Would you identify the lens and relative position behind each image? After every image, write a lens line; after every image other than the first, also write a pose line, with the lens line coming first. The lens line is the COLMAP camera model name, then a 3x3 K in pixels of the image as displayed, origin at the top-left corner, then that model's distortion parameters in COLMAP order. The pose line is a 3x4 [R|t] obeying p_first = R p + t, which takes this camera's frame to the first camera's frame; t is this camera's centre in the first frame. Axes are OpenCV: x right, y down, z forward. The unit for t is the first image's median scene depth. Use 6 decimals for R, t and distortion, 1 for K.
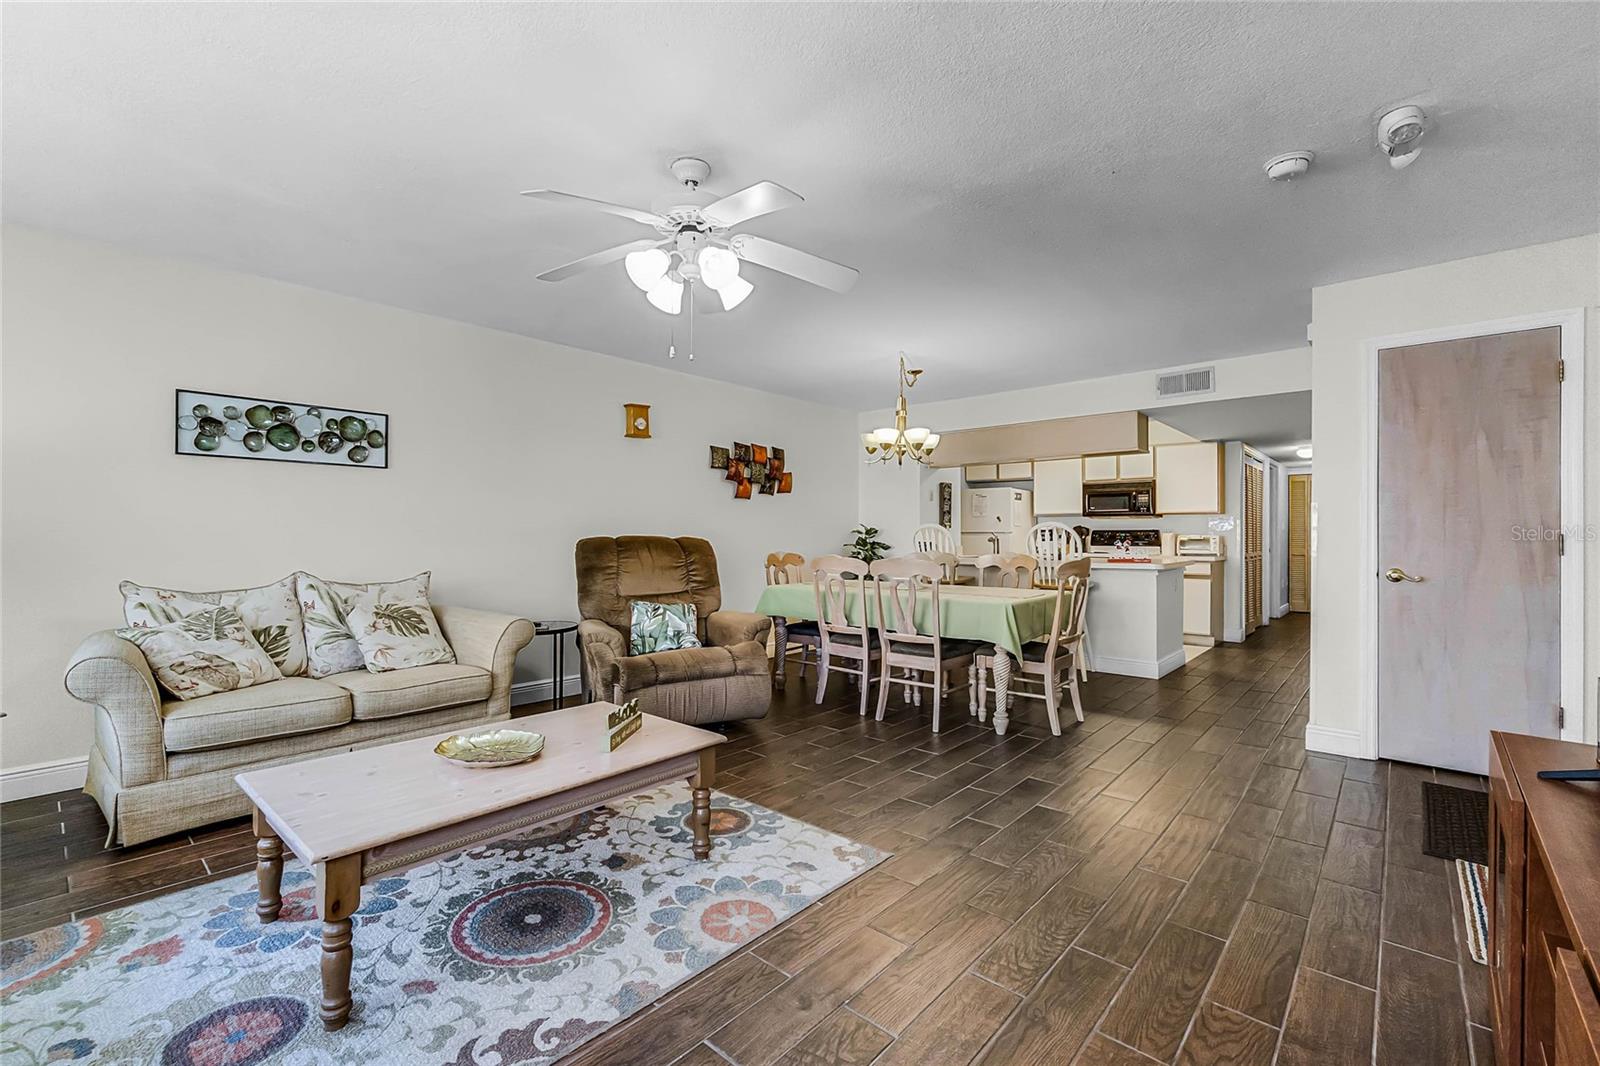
lens RADIAL K [[676.2, 0, 800.0], [0, 676.2, 533.0], [0, 0, 1]] dist [-0.002207, 0.000056]
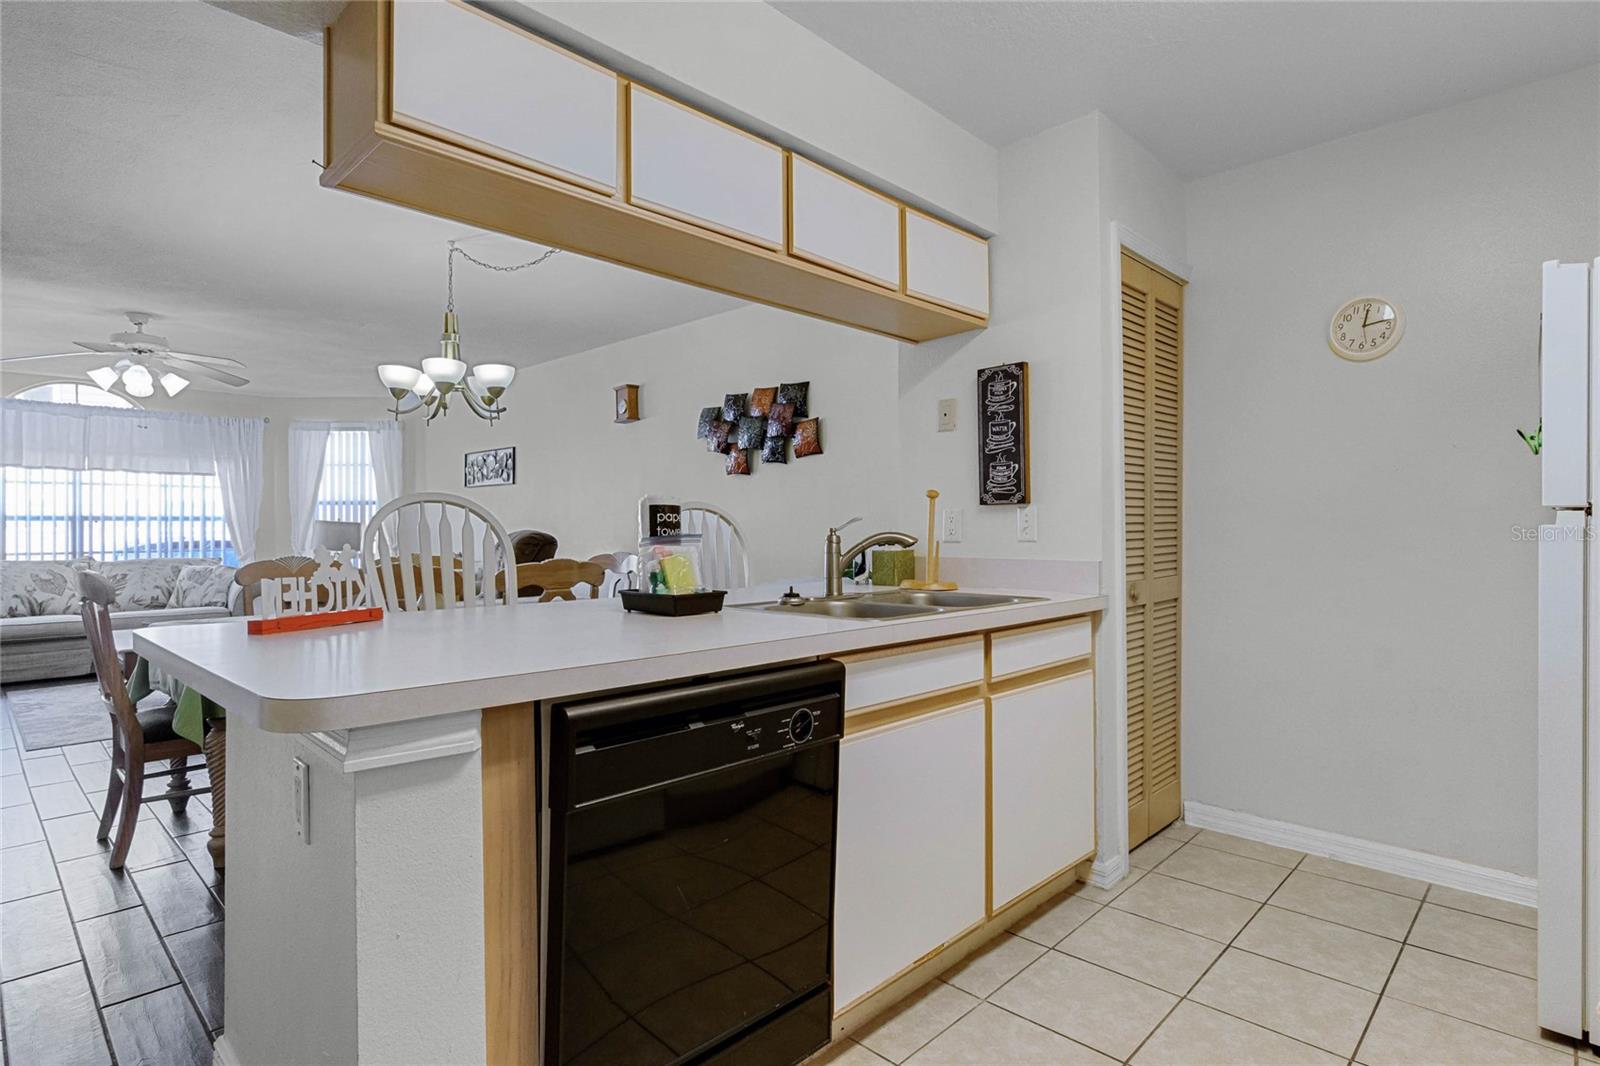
lens RADIAL K [[828.4, 0, 799.8], [0, 828.4, 526.1], [0, 0, 1]] dist [-0.000224, 0.000376]
pose [[-0.044112, -0.005055, -0.999014, 0.813986], [0.006994, 0.999961, -0.005369, 0.005961], [0.999002, -0.007224, -0.044075, 1.208567]]
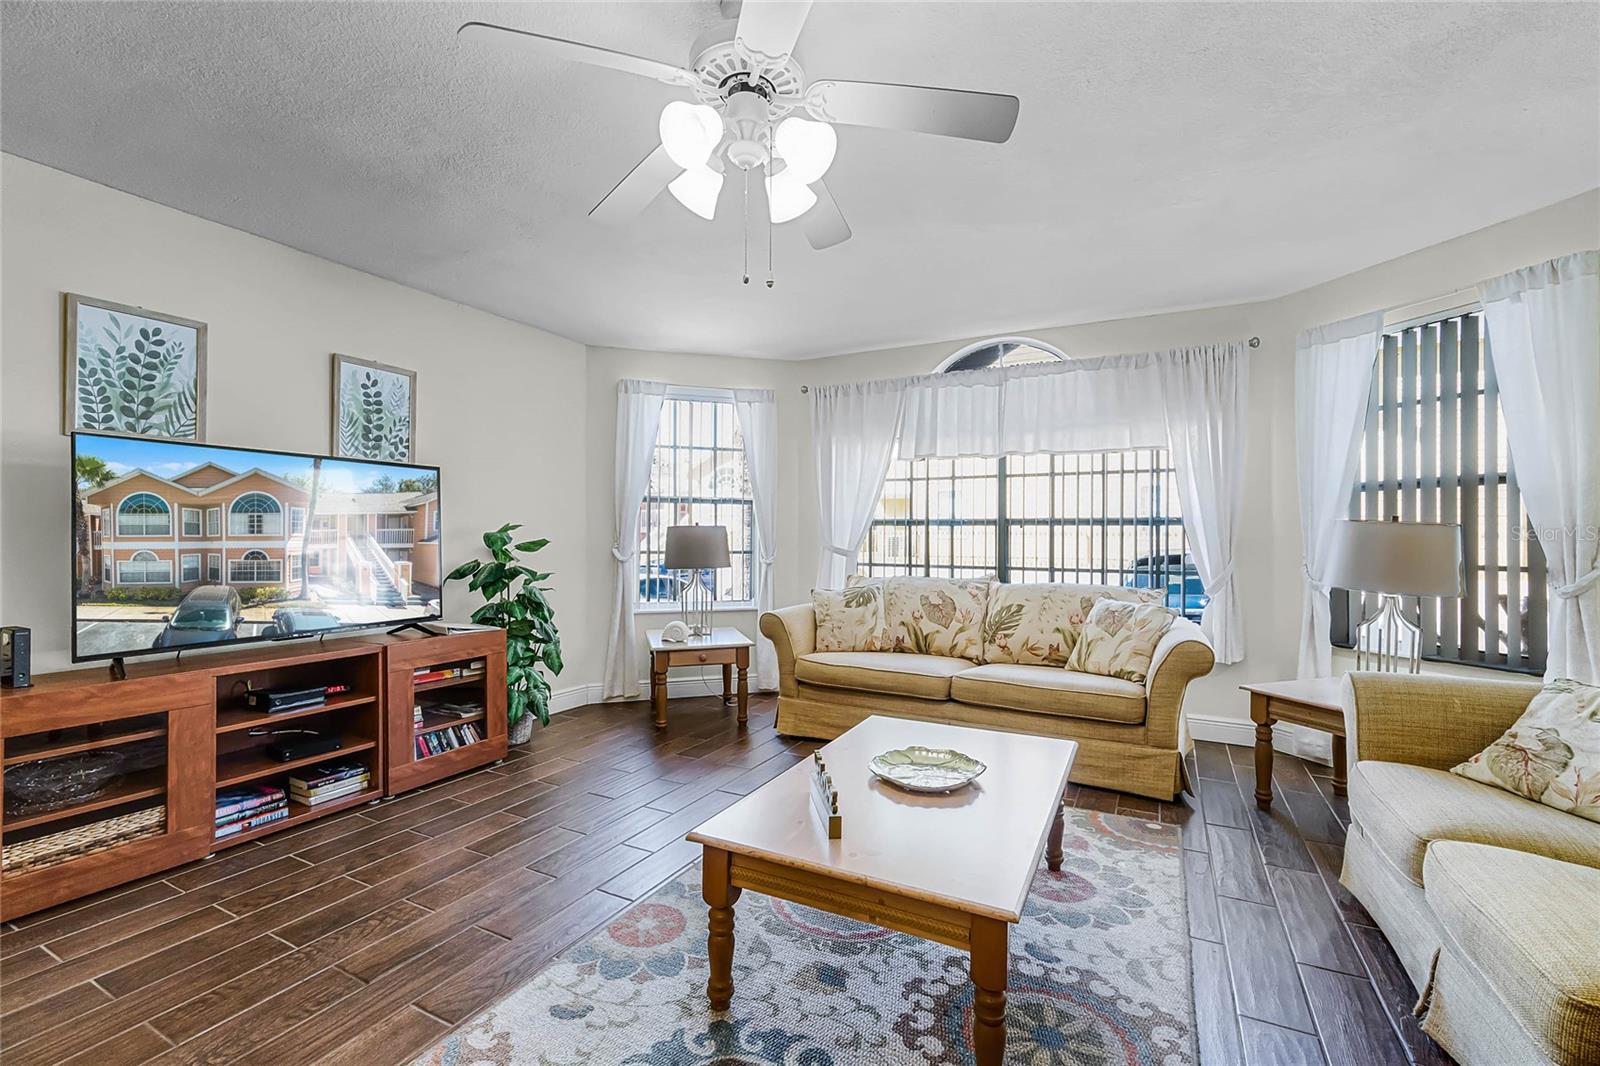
lens RADIAL K [[685.8, 0, 802.9], [0, 685.8, 531.8], [0, 0, 1]] dist [-0.002072, -0.000012]
pose [[-0.969079, -0.011306, -0.246493, -0.021295], [-0.009018, 0.999905, -0.010410, 0.000592], [0.246587, -0.007865, -0.969089, 0.738350]]
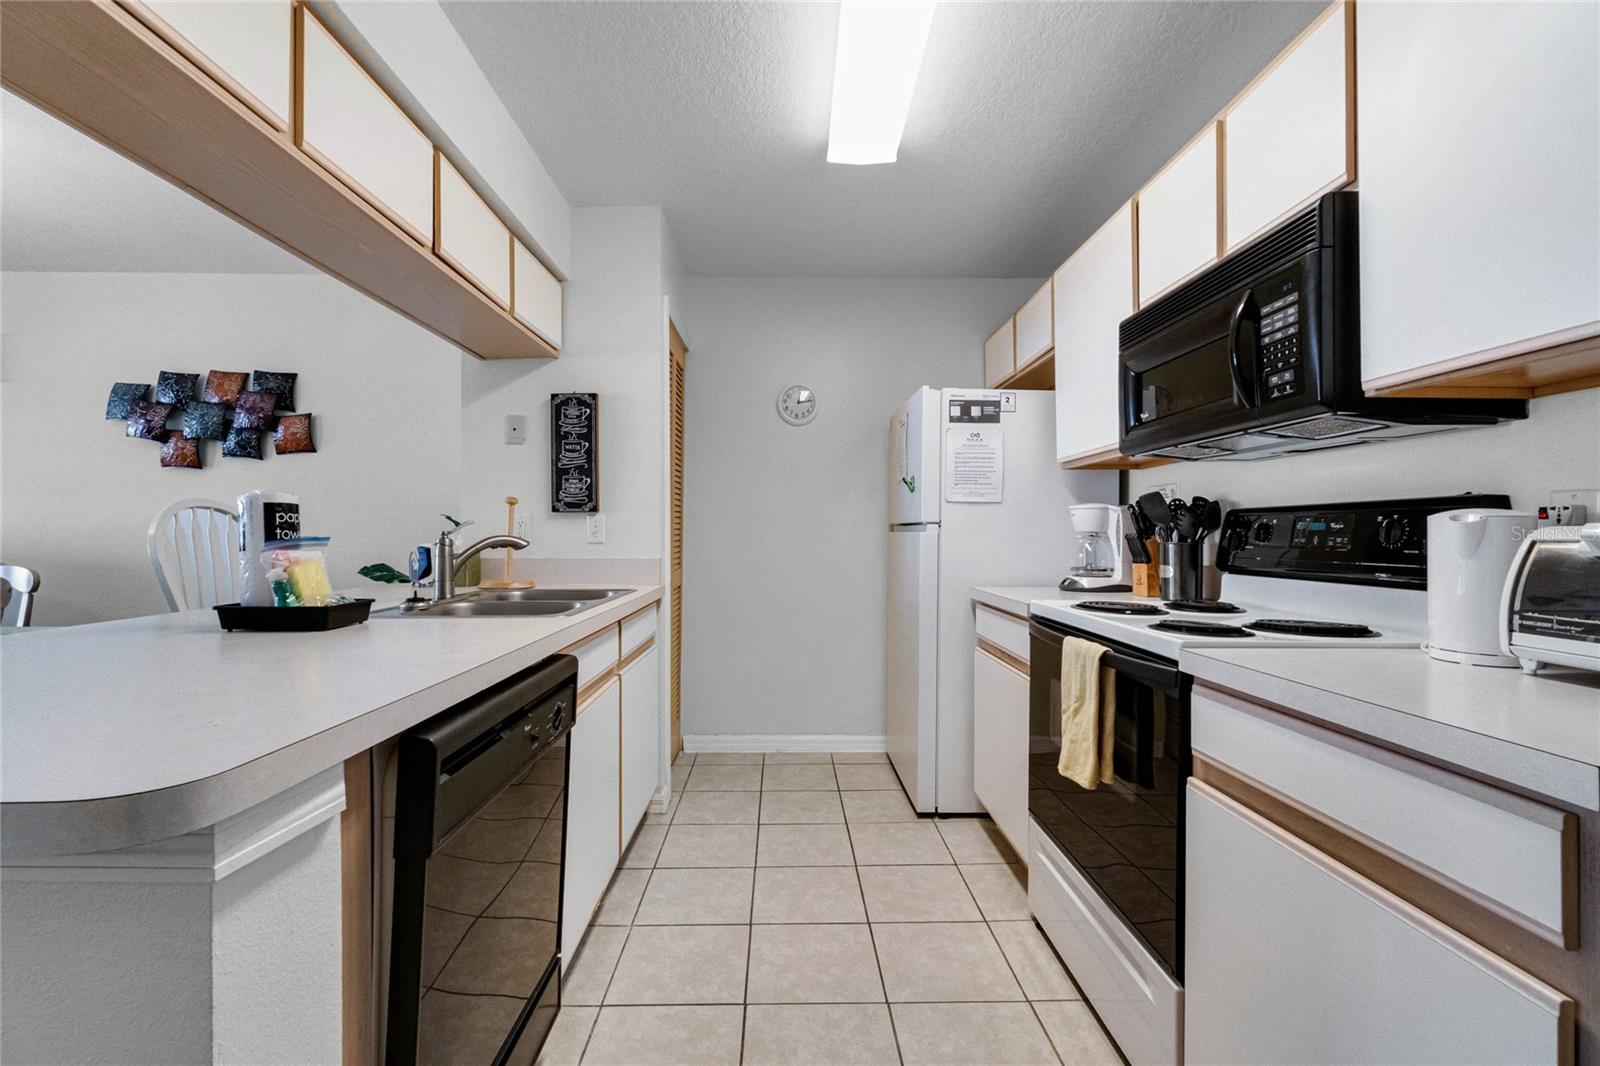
lens RADIAL K [[685.8, 0, 802.9], [0, 685.8, 531.8], [0, 0, 1]] dist [-0.002072, -0.000012]
pose [[0.678879, -0.002186, -0.734247, 0.772380], [0.002507, 0.999997, -0.000660, 0.005776], [0.734246, -0.001392, 0.678882, 1.093222]]
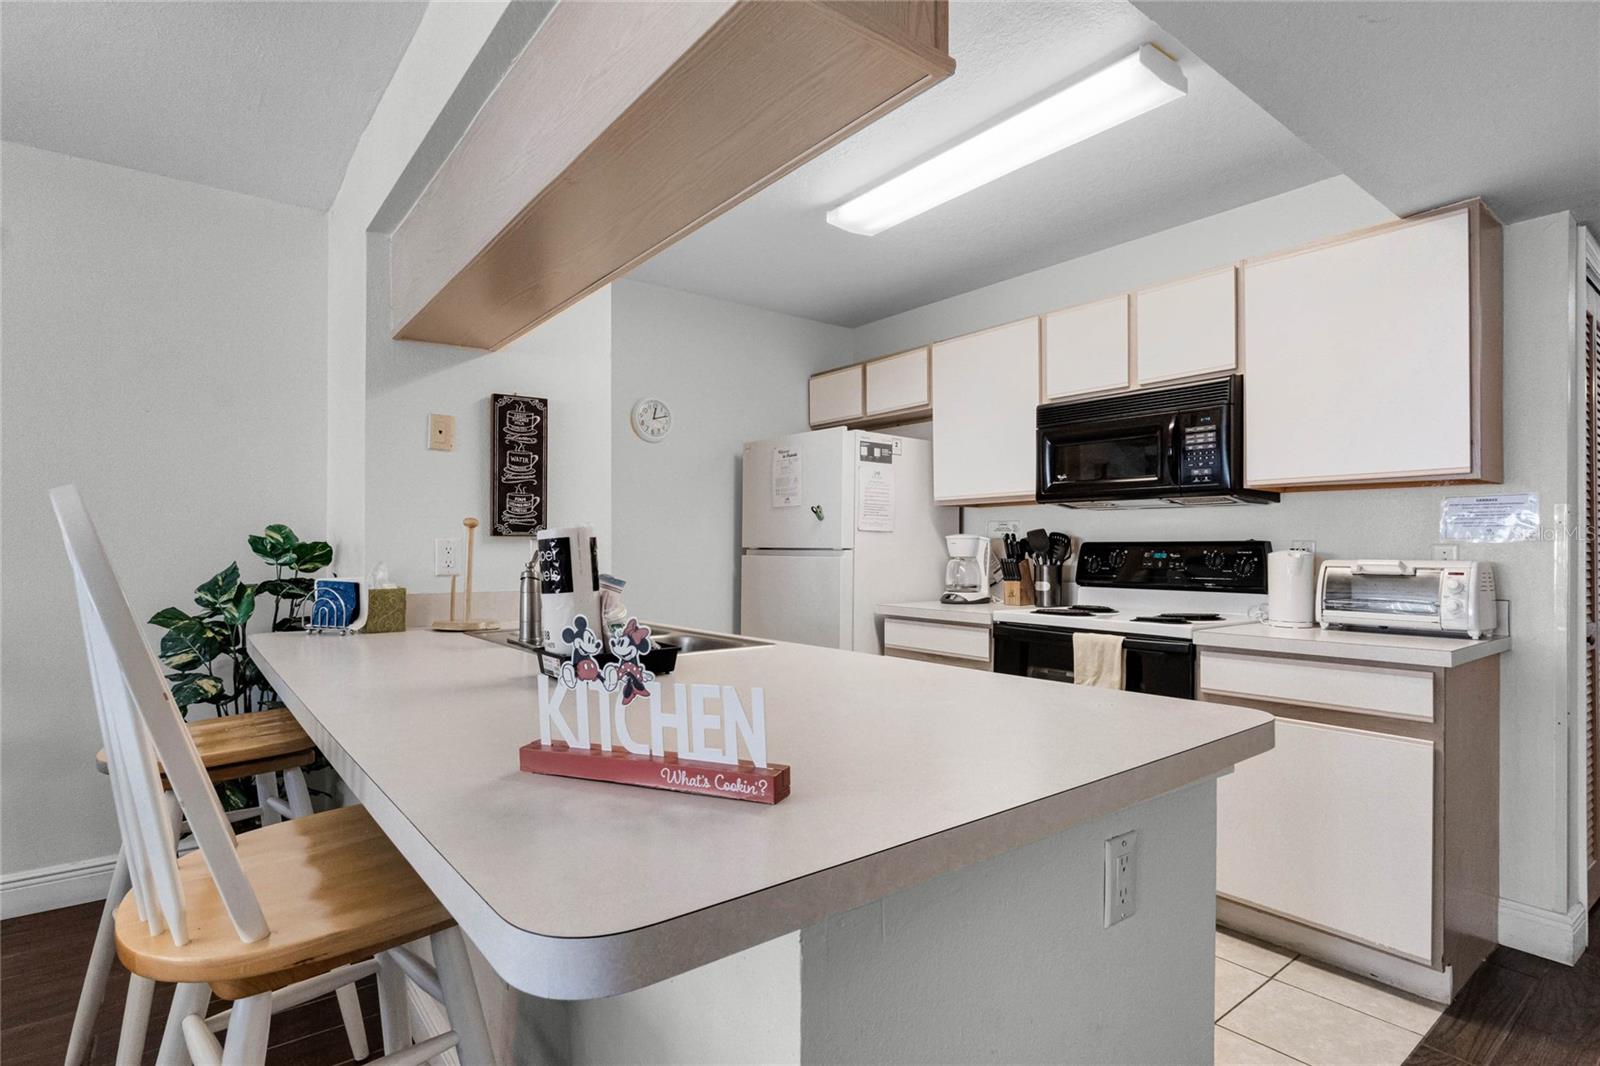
lens RADIAL K [[800.2, 0, 798.1], [0, 800.2, 546.9], [0, 0, 1]] dist [-0.000477, 0.000063]
pose [[0.984117, 0.000709, -0.177521, 0.546197], [-0.000263, 0.999997, 0.002534, -0.004089], [0.177523, -0.002447, 0.984114, 0.849503]]
